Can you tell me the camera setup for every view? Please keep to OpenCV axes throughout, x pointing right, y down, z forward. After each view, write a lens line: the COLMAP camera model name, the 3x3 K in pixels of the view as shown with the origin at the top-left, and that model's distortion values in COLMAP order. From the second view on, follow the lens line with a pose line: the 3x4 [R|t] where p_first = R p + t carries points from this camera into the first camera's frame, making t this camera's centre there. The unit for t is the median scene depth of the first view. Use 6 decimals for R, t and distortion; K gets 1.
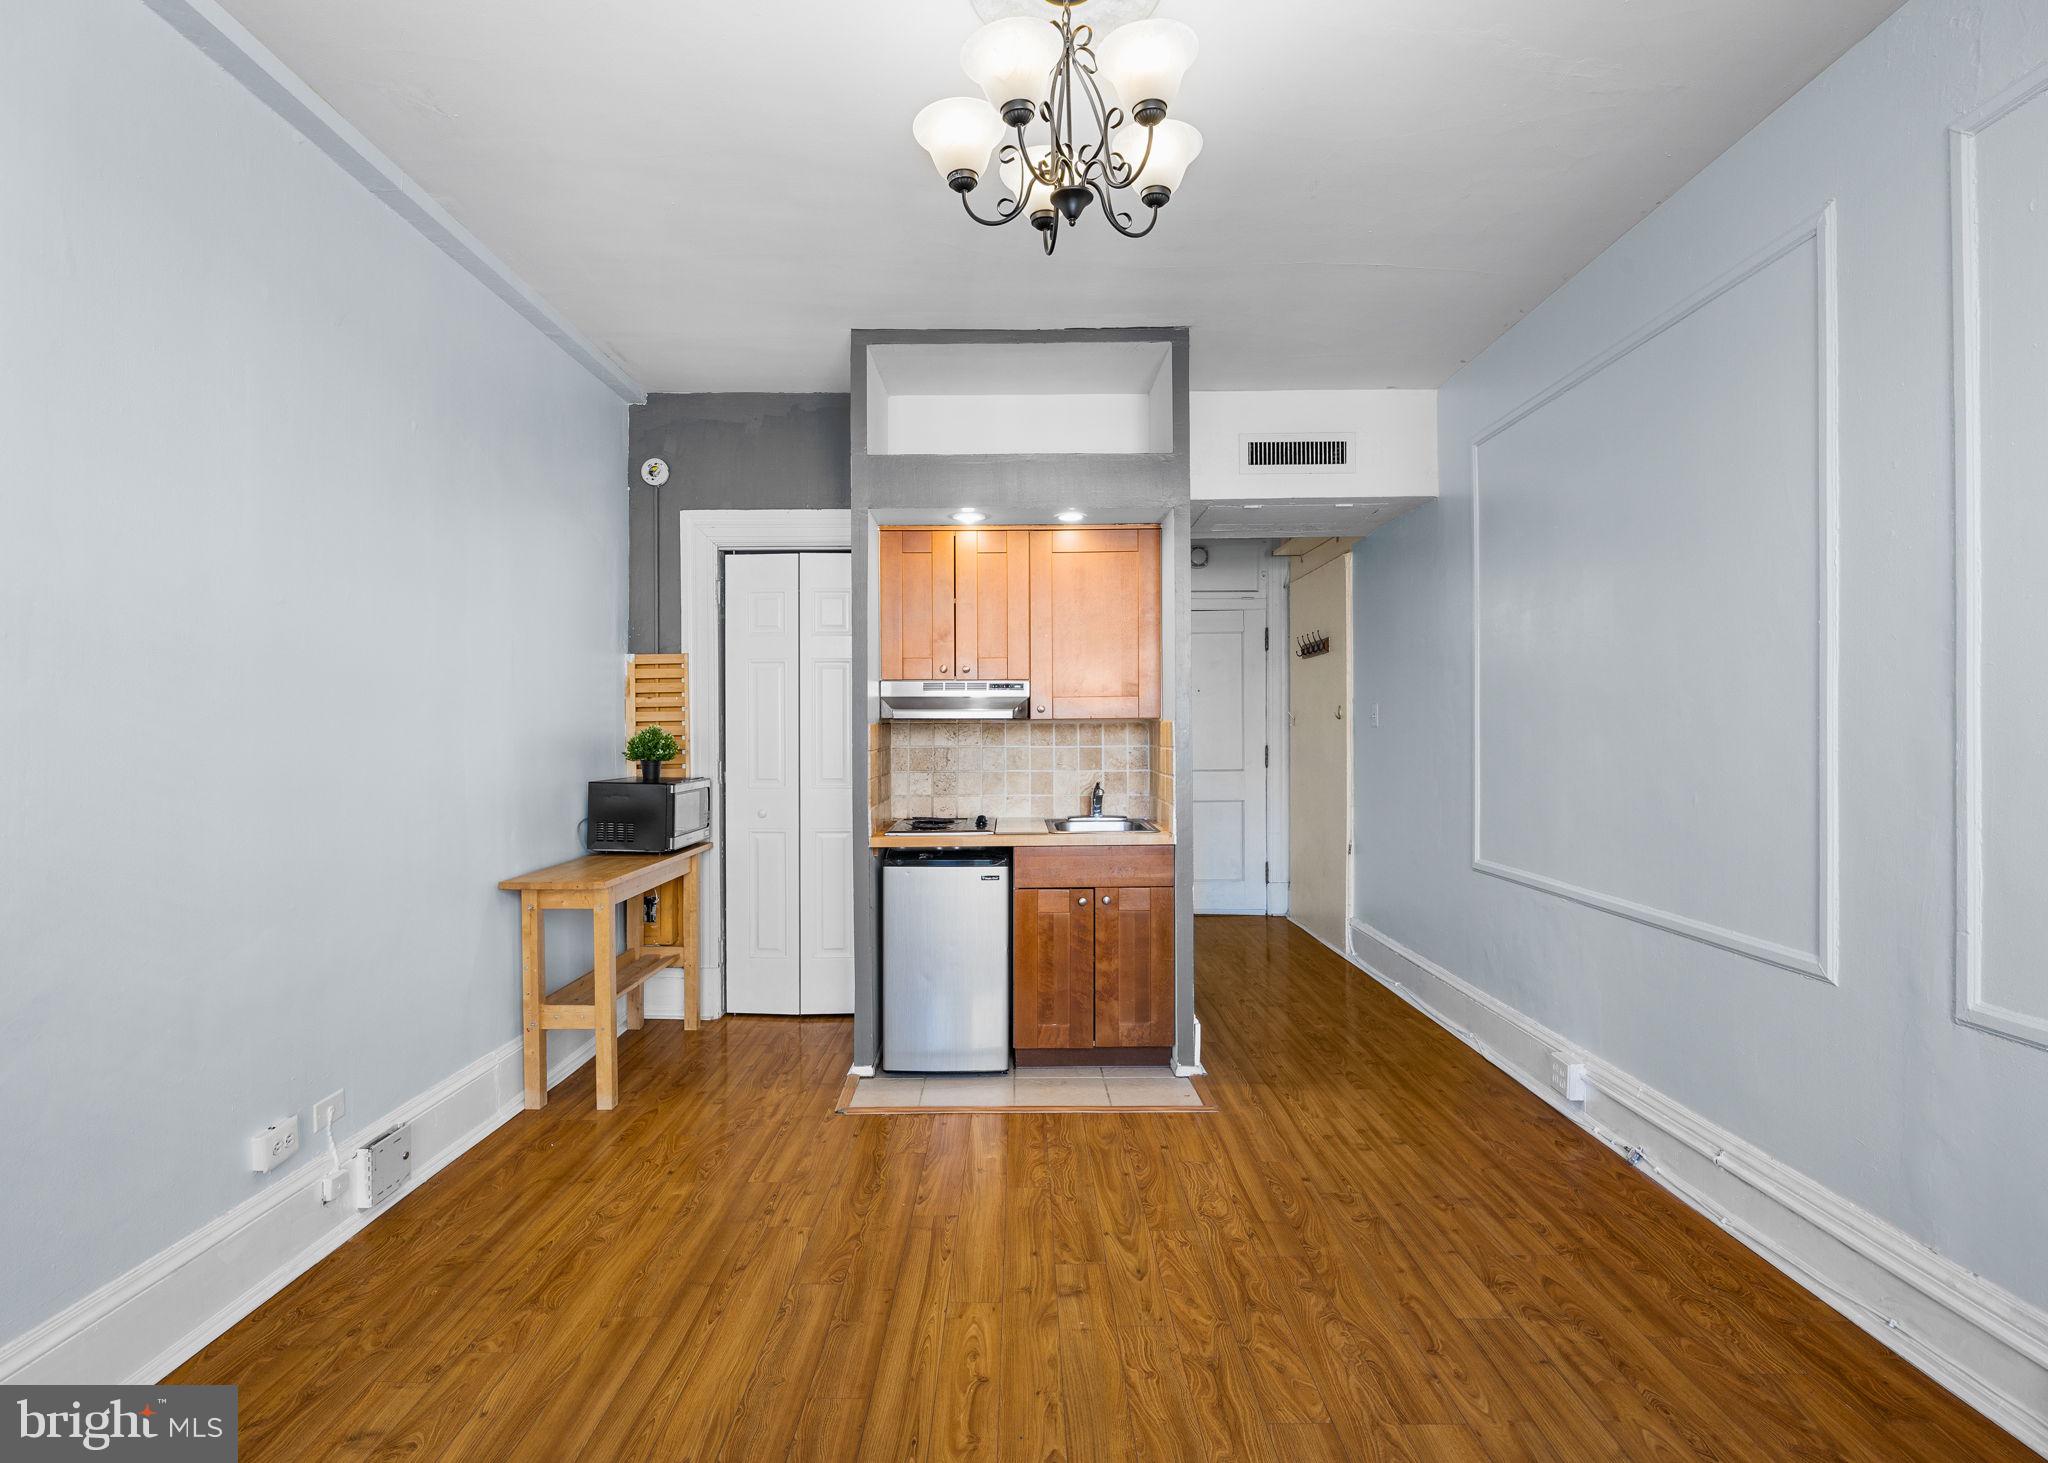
lens RADIAL K [[1065.4, 0, 999.3], [0, 1065.4, 738.5], [0, 0, 1]] dist [0.000289, -0.001560]
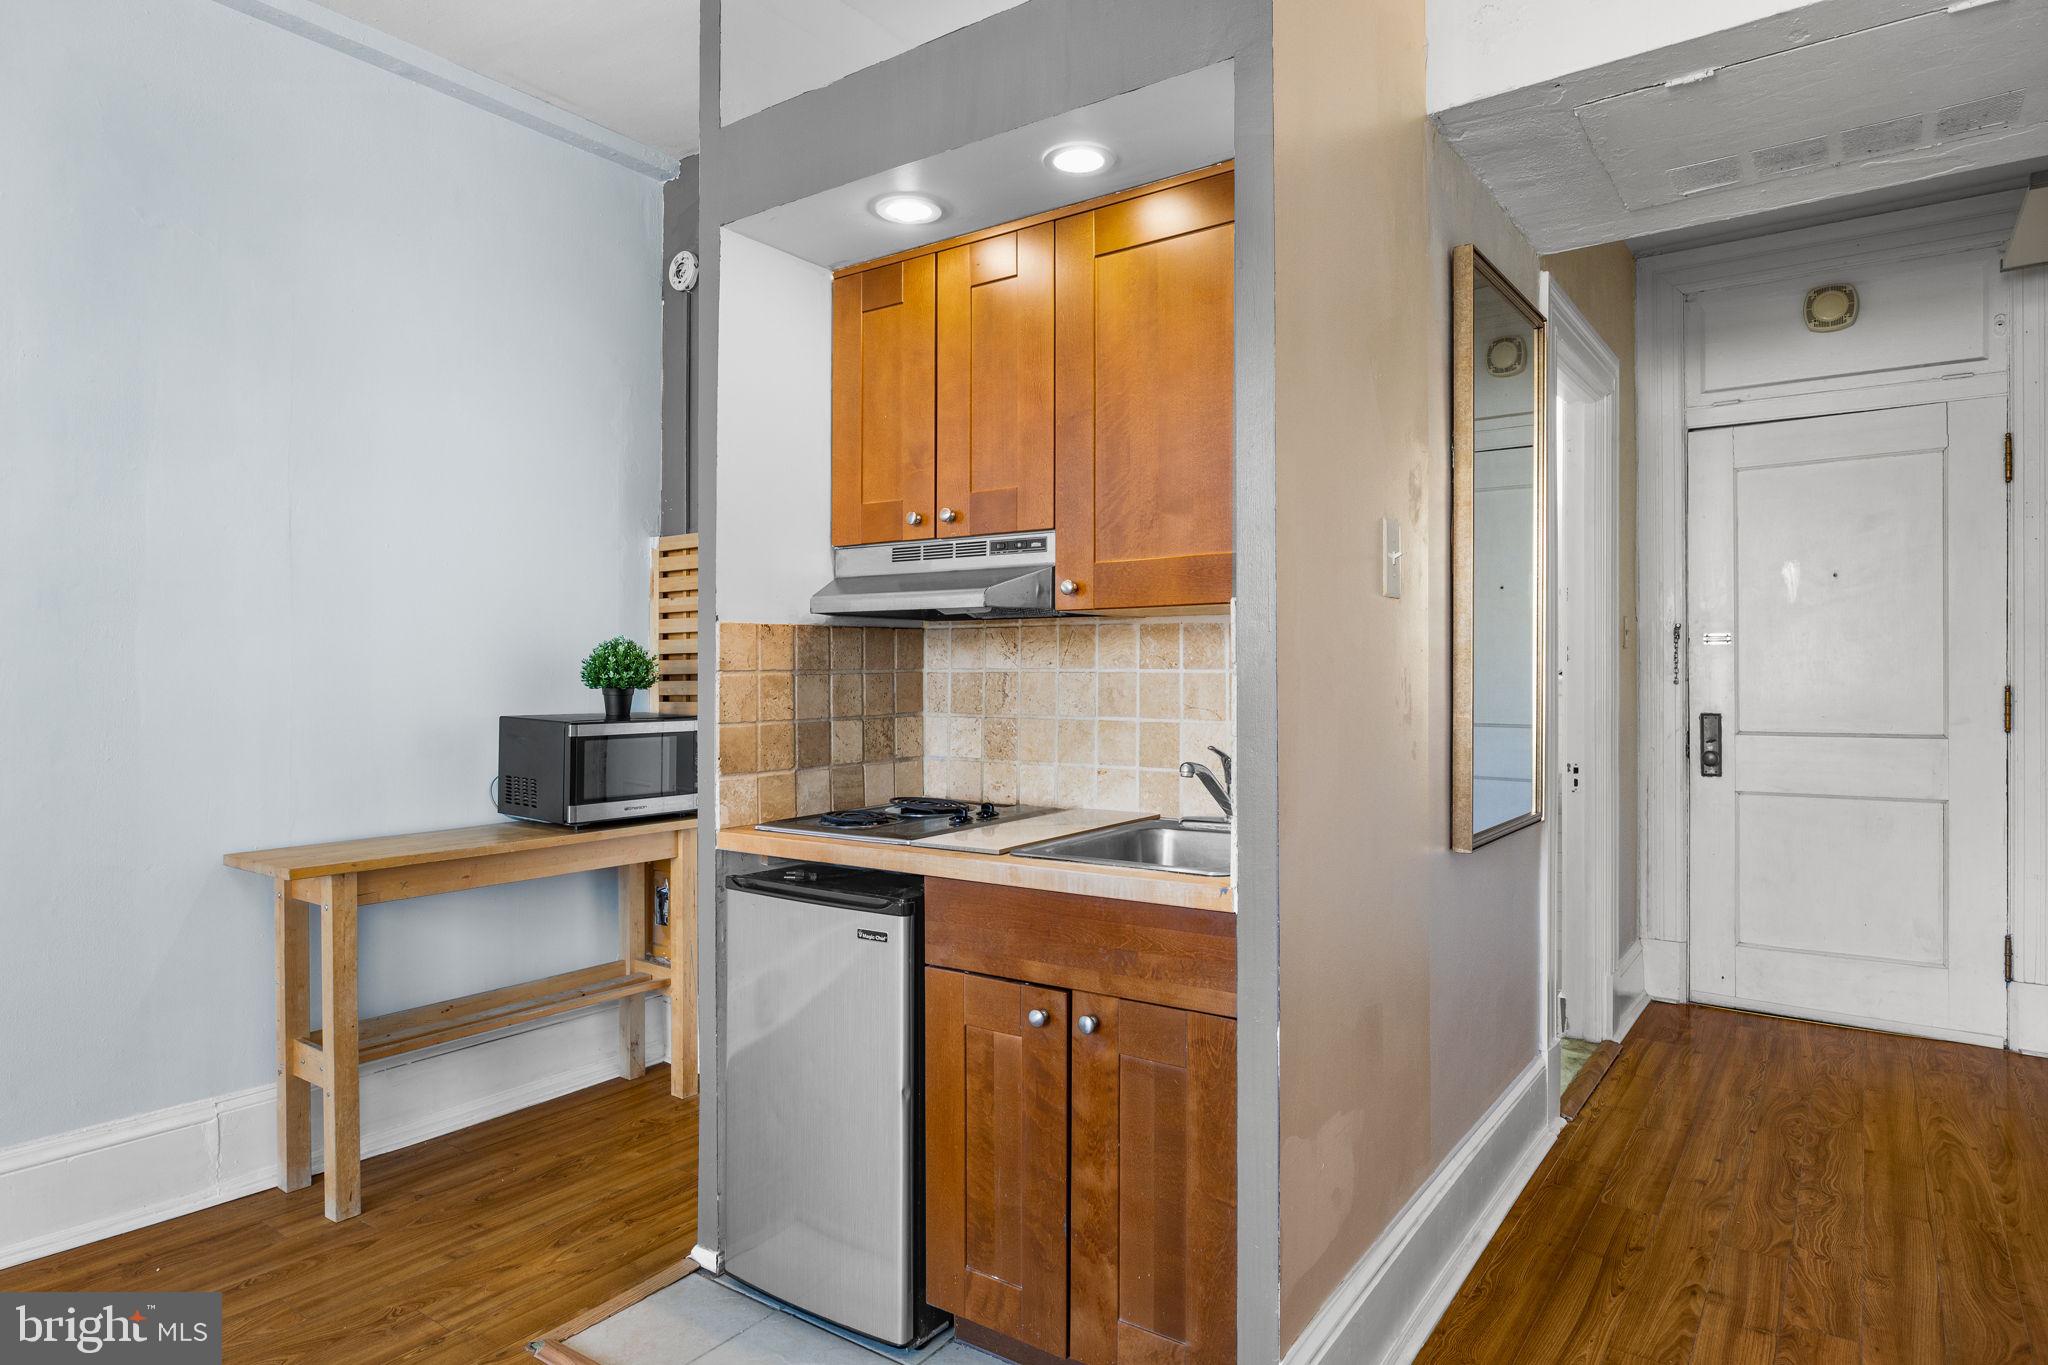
lens RADIAL K [[1175.4, 0, 1022.2], [0, 1175.4, 675.9], [0, 0, 1]] dist [-0.007296, 0.000034]
pose [[0.817118, 0.006143, -0.576437, 0.344194], [-0.009937, 0.999945, -0.003429, 0.014260], [0.576384, 0.008529, 0.817134, 0.592720]]
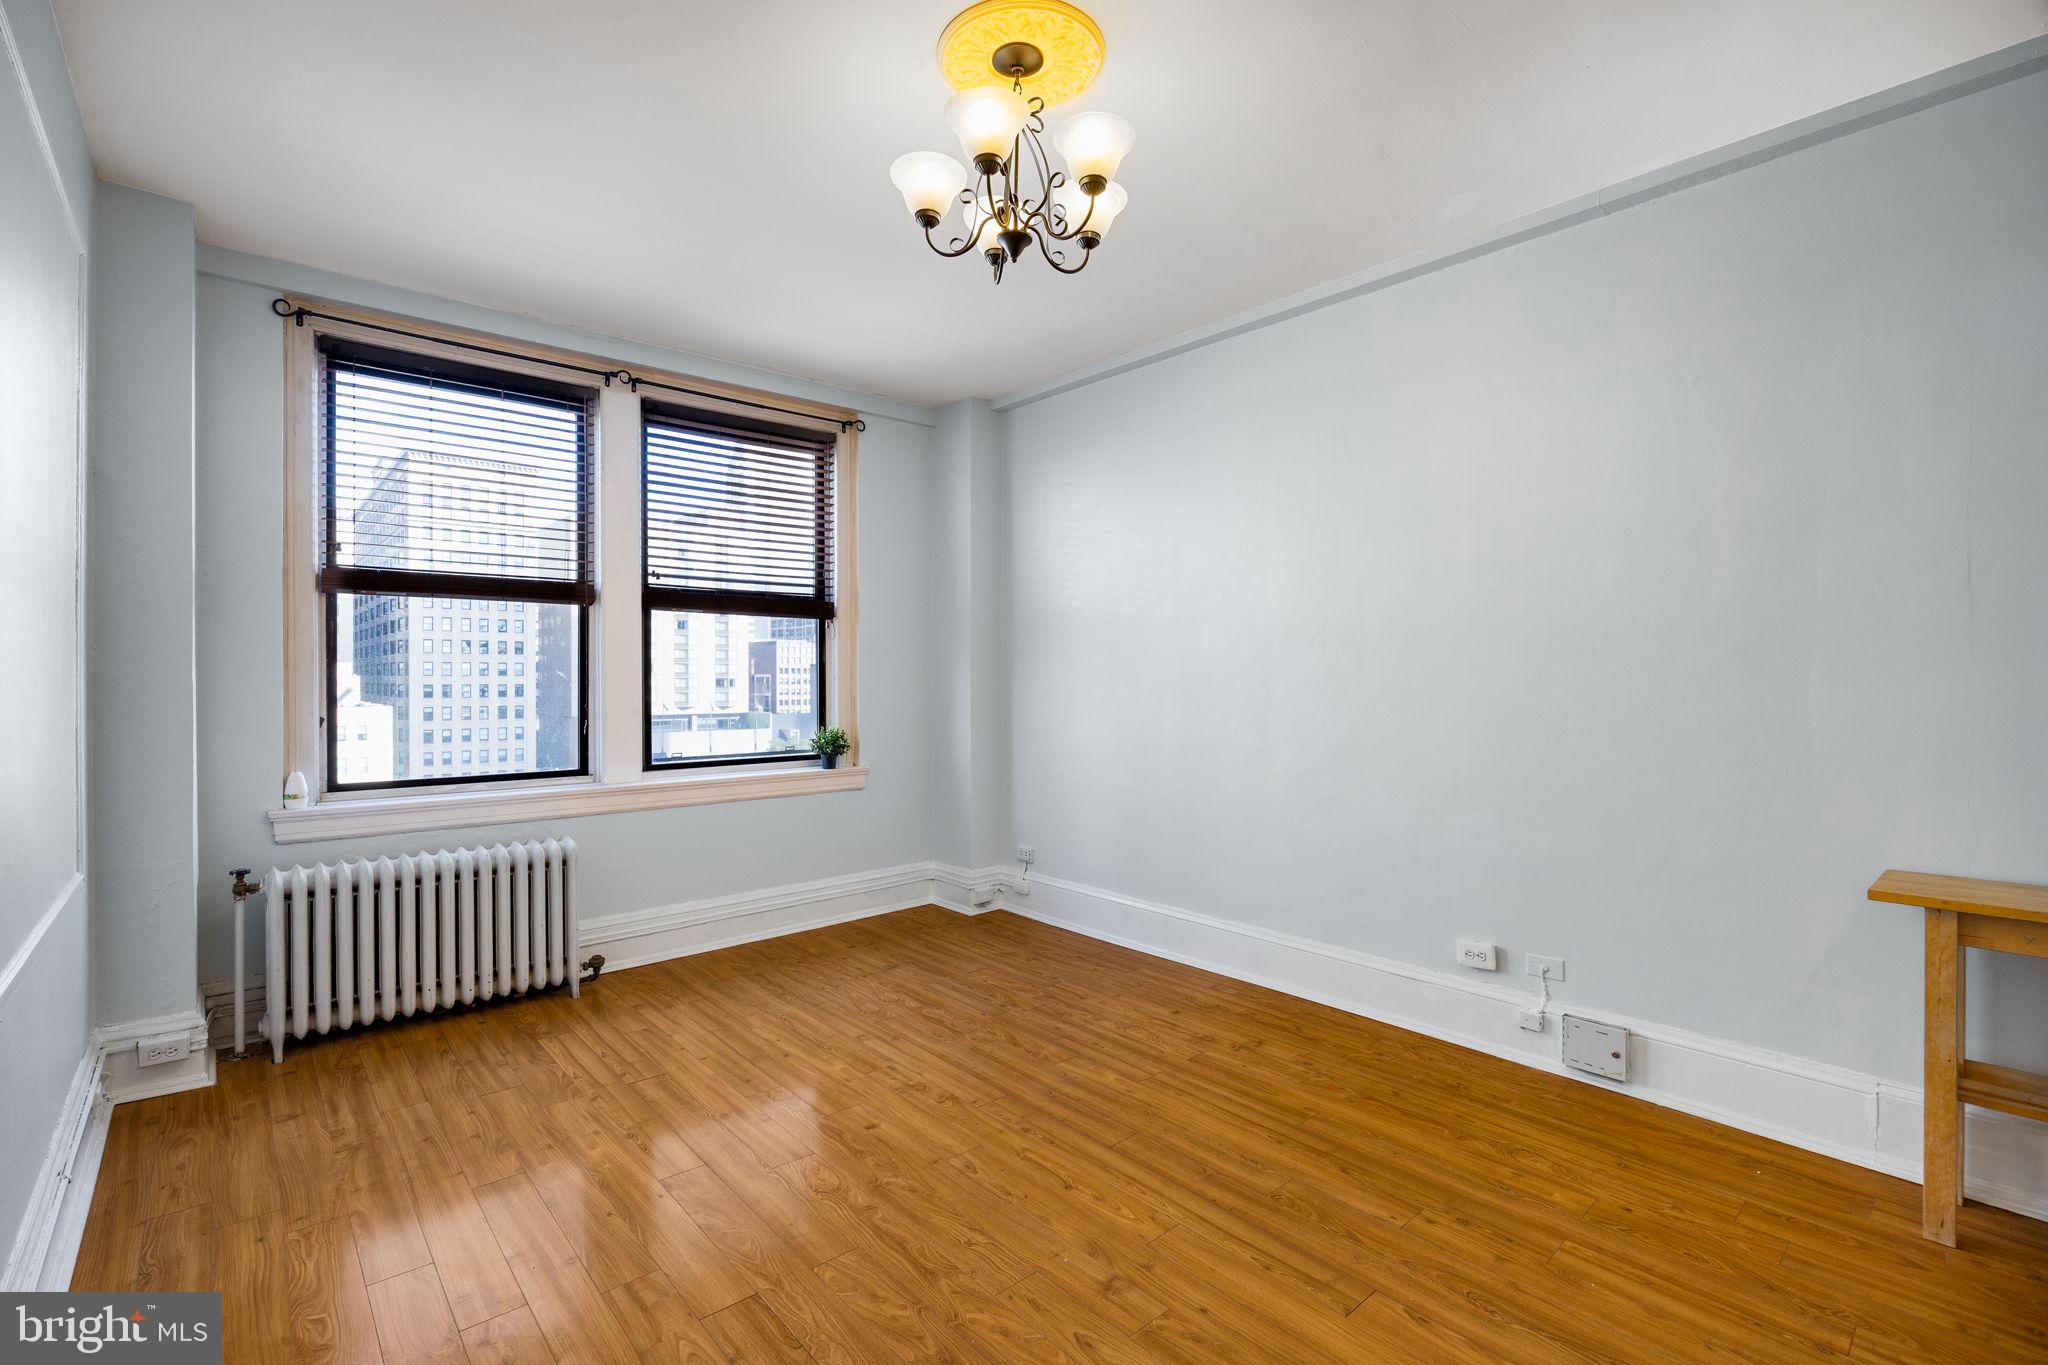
lens RADIAL K [[913.0, 0, 1014.6], [0, 913.0, 672.7], [0, 0, 1]] dist [-0.015513, 0.000540]
pose [[-0.743834, -0.000498, -0.668364, 0.402442], [-0.005530, 0.999970, 0.005410, -0.010022], [0.668342, 0.007720, -0.743814, 0.932953]]
